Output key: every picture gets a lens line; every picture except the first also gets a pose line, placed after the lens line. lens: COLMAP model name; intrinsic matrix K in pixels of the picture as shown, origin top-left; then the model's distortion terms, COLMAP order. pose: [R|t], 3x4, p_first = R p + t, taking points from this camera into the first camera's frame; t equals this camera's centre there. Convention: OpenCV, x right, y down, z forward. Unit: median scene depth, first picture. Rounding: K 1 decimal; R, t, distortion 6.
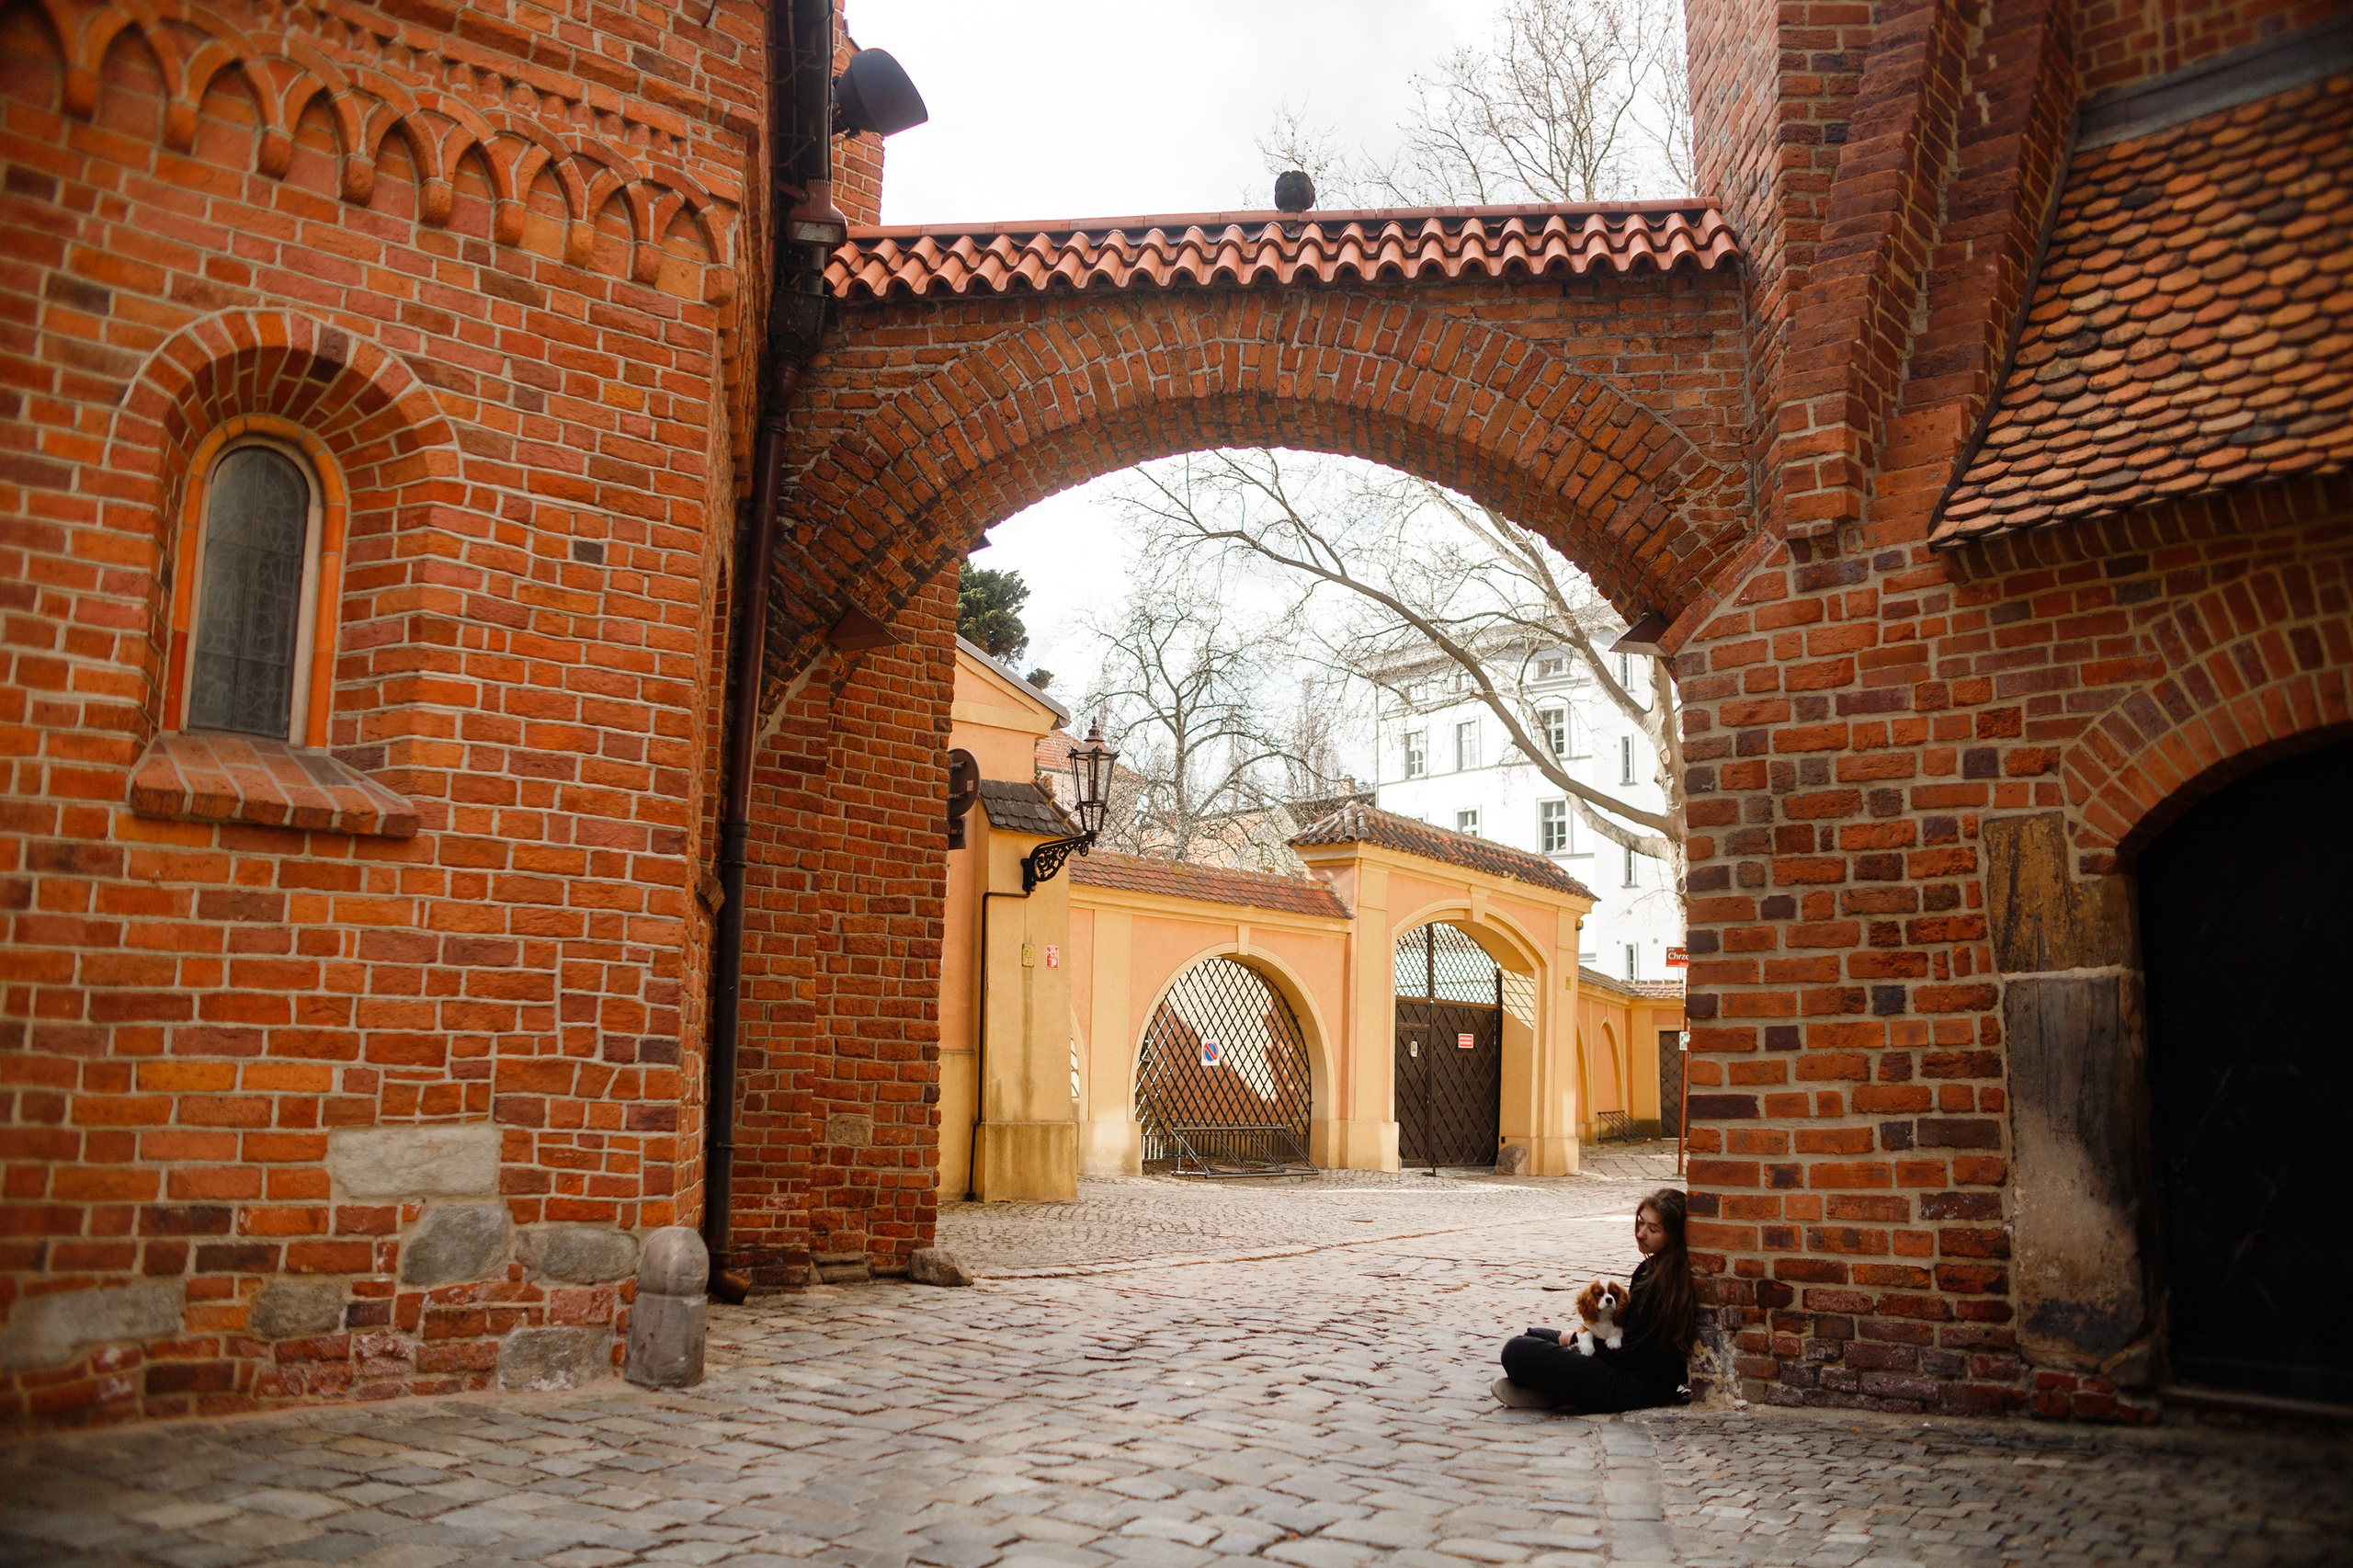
lens RADIAL K [[2171.4, 0, 1176.5], [0, 2171.4, 784.0], [0, 0, 1]] dist [-0.011246, -0.014481]
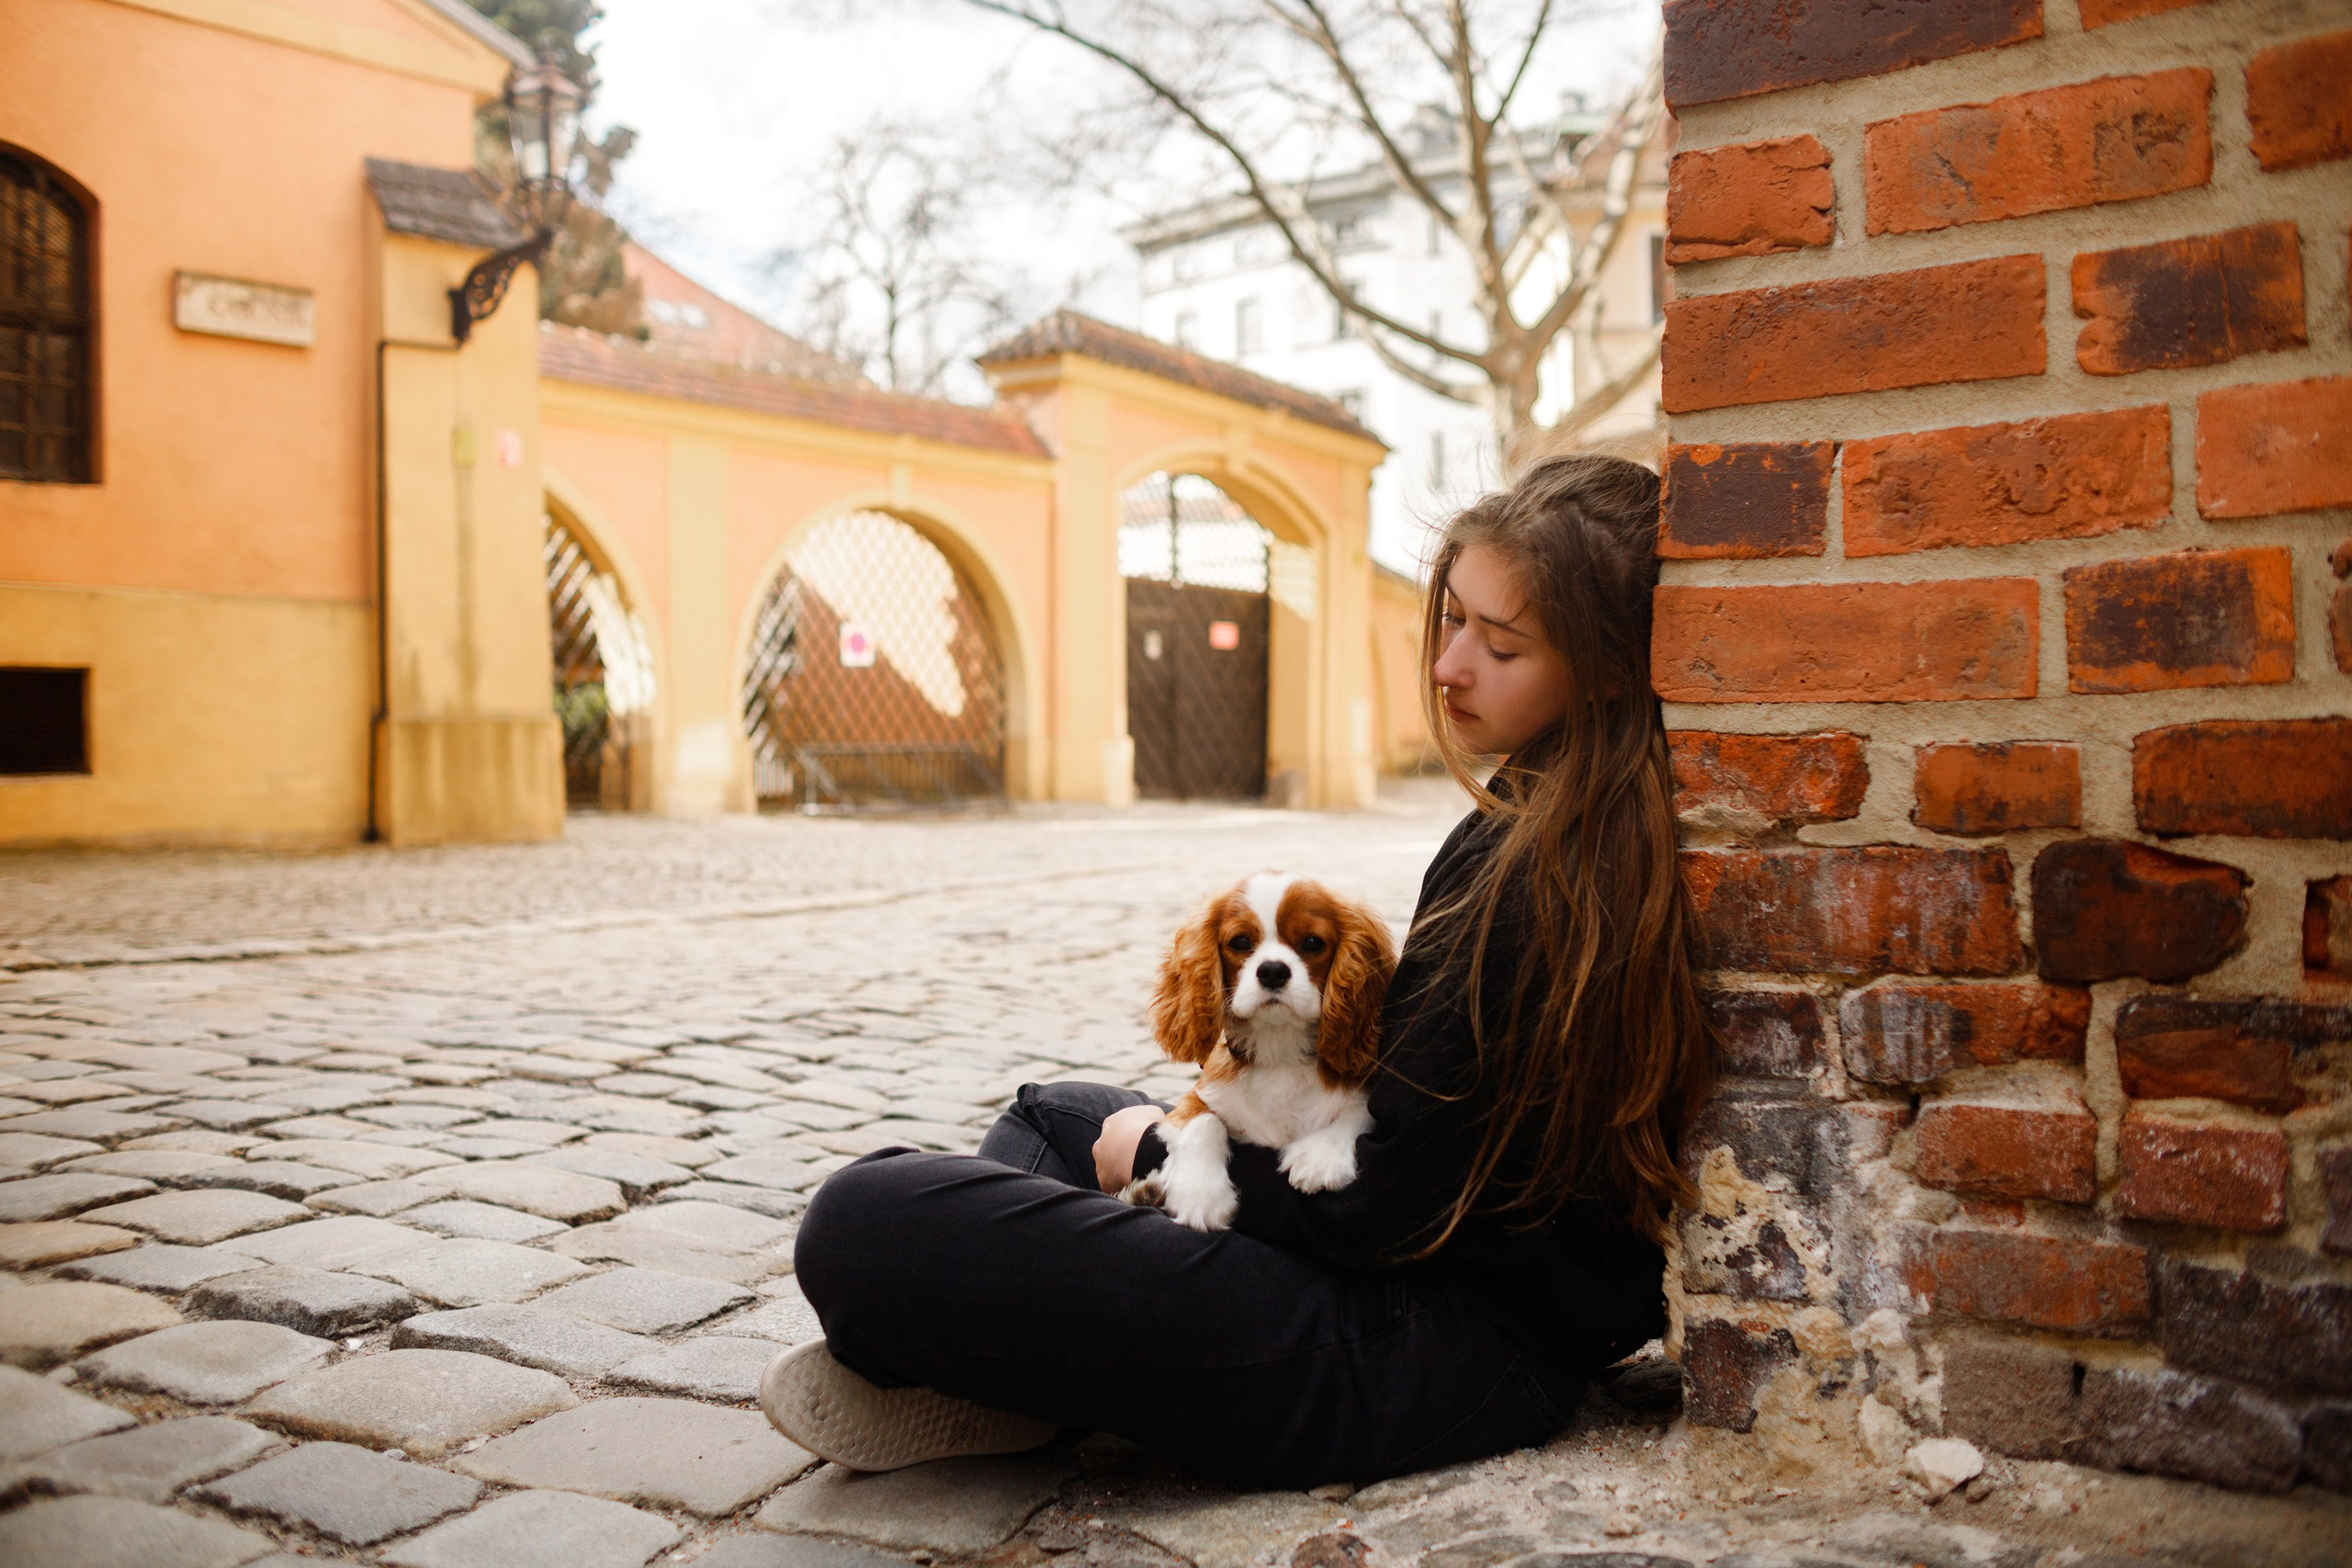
lens RADIAL K [[2170.3, 0, 1176.0], [0, 2170.3, 784.0], [0, 0, 1]] dist [-0.011246, -0.014481]
pose [[0.996253, -0.028296, 0.081722, 0.079672], [0.016158, 0.989222, 0.145528, 0.088203], [-0.084959, -0.143662, 0.985973, 0.371173]]
